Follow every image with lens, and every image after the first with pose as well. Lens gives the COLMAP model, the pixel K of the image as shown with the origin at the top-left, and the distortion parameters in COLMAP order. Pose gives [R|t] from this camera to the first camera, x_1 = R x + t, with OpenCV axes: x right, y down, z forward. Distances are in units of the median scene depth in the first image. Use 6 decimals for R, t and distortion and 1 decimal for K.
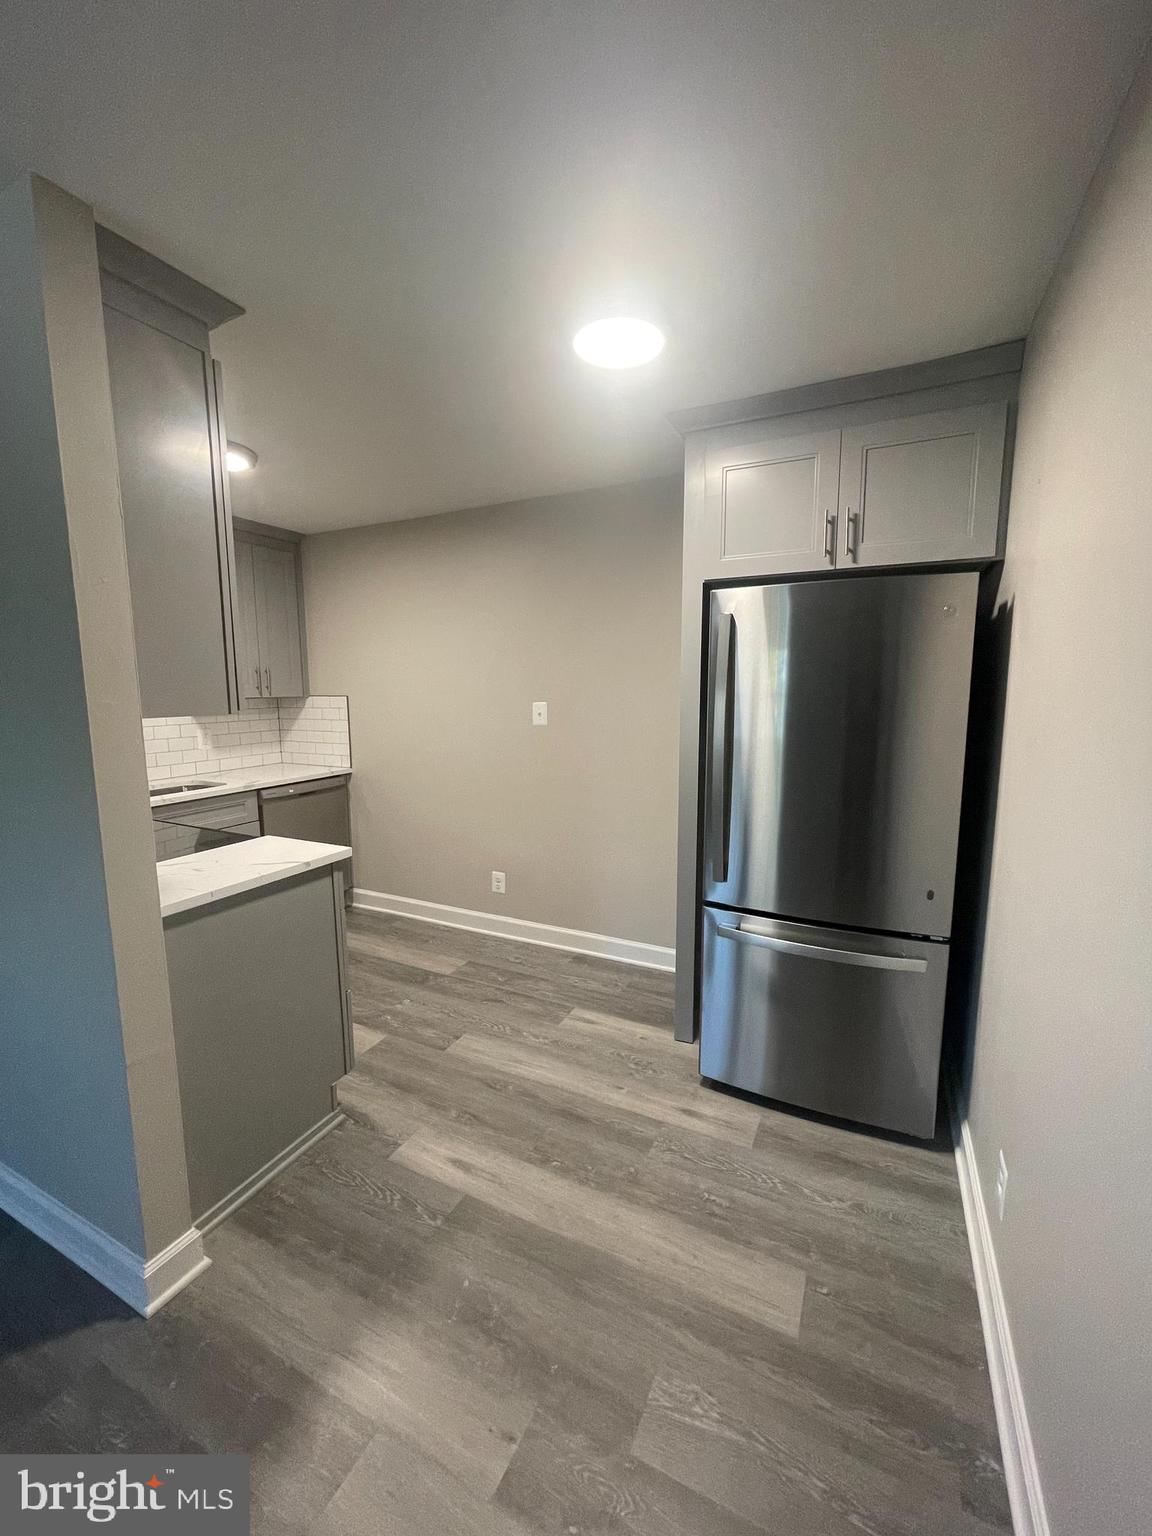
lens RADIAL K [[622.4, 0, 579.5], [0, 622.4, 770.6], [0, 0, 1]] dist [-0.003684, 0.002518]
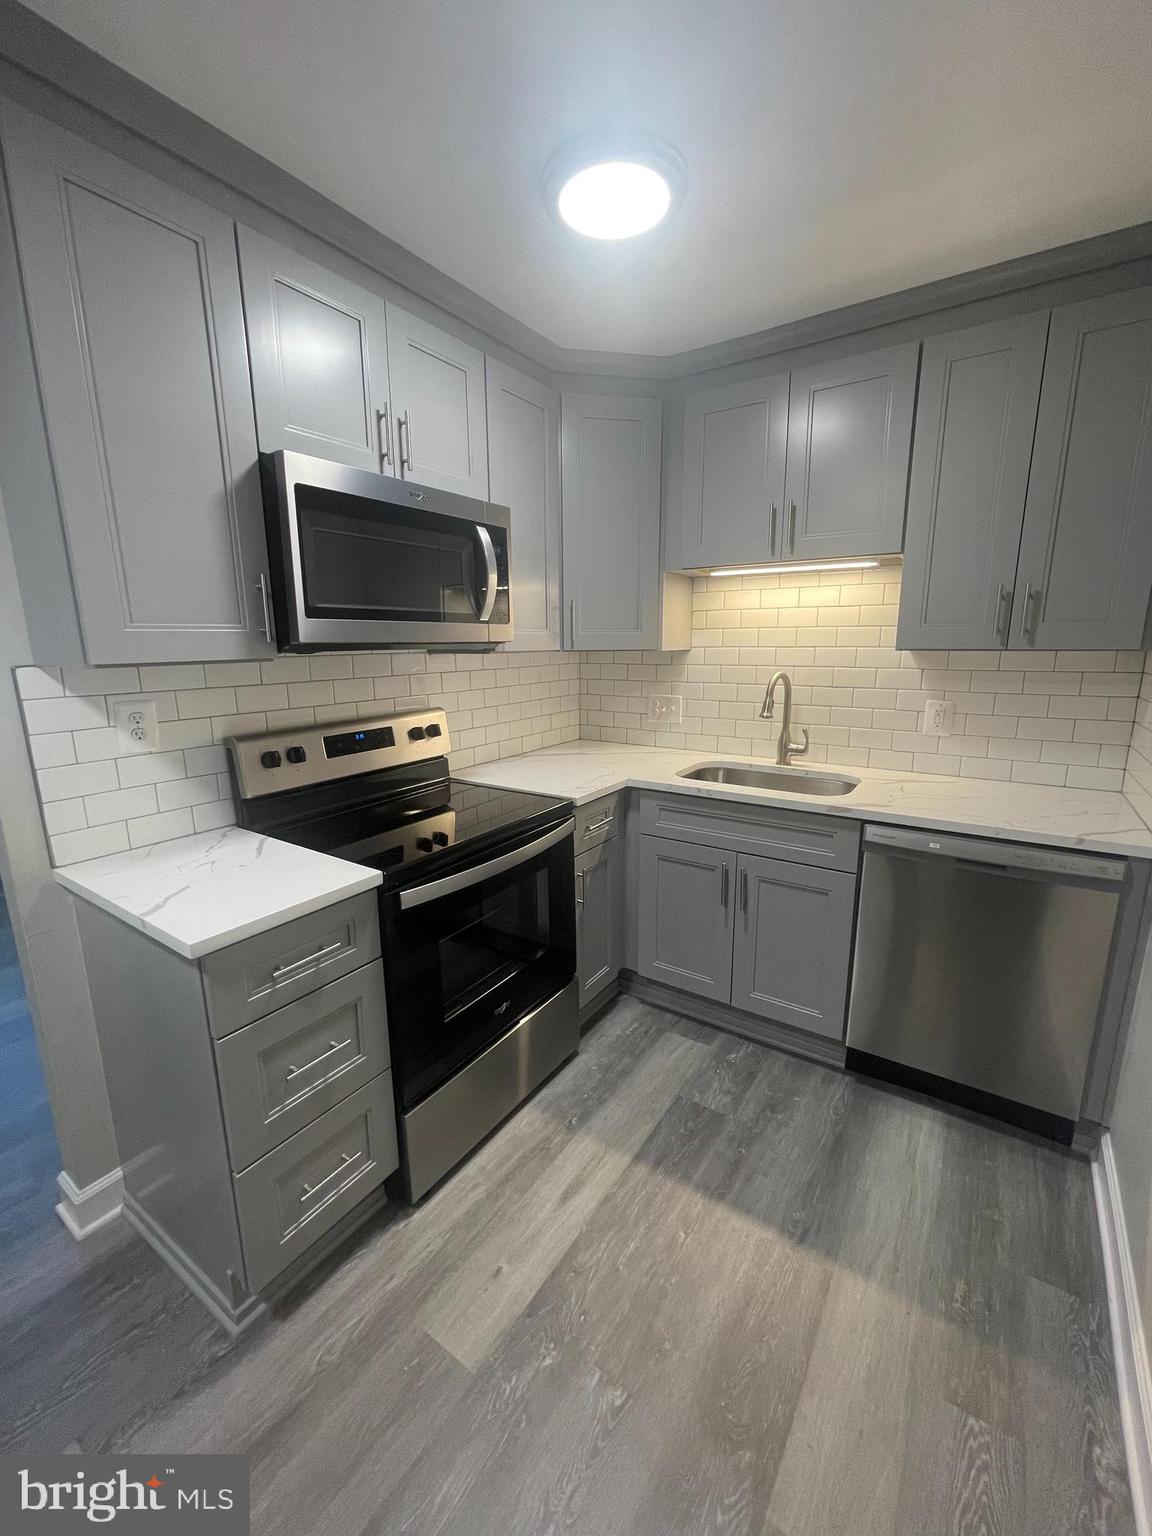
lens RADIAL K [[615.7, 0, 570.9], [0, 615.7, 774.9], [0, 0, 1]] dist [0.013955, -0.000102]
pose [[-0.152256, 0.203172, -0.967233, 0.060384], [-0.117708, 0.967950, 0.221851, -0.161707], [0.981307, 0.147630, -0.123461, 1.336294]]
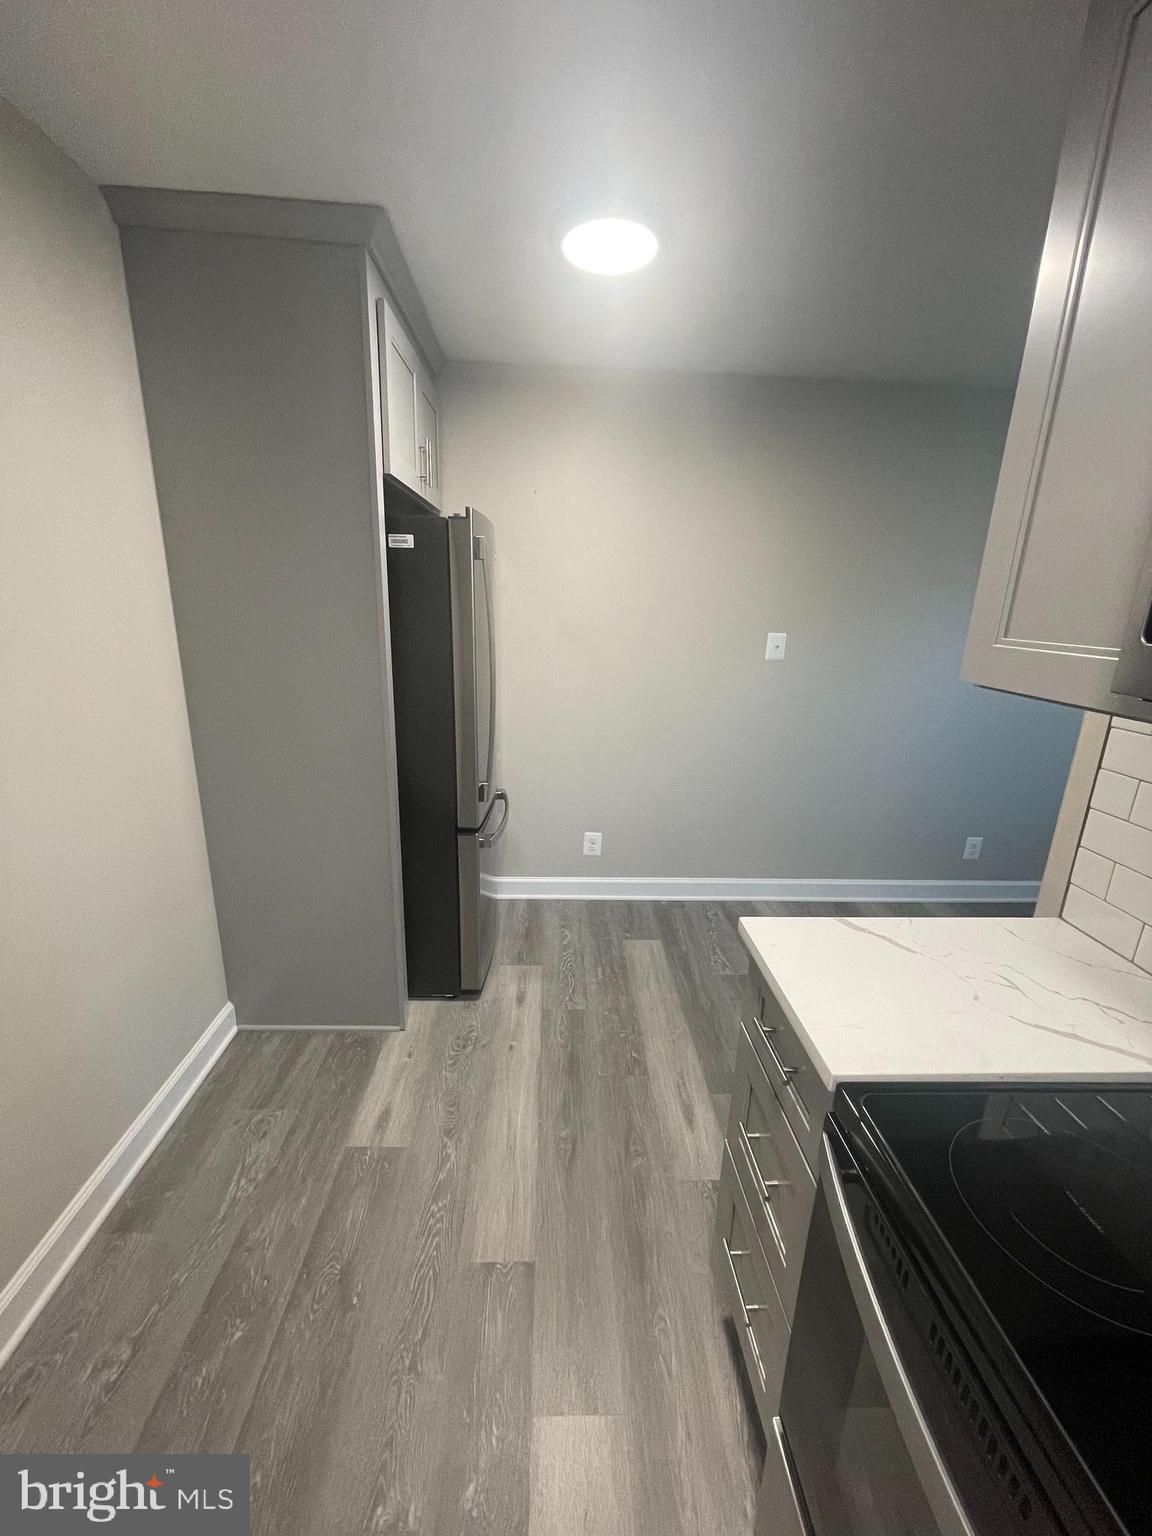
lens RADIAL K [[622.4, 0, 579.5], [0, 622.4, 770.6], [0, 0, 1]] dist [-0.003684, 0.002518]
pose [[-0.478853, -0.254090, 0.840320, -0.734343], [0.085943, 0.939033, 0.332912, -0.209377], [-0.873678, 0.231635, -0.427822, 1.327073]]
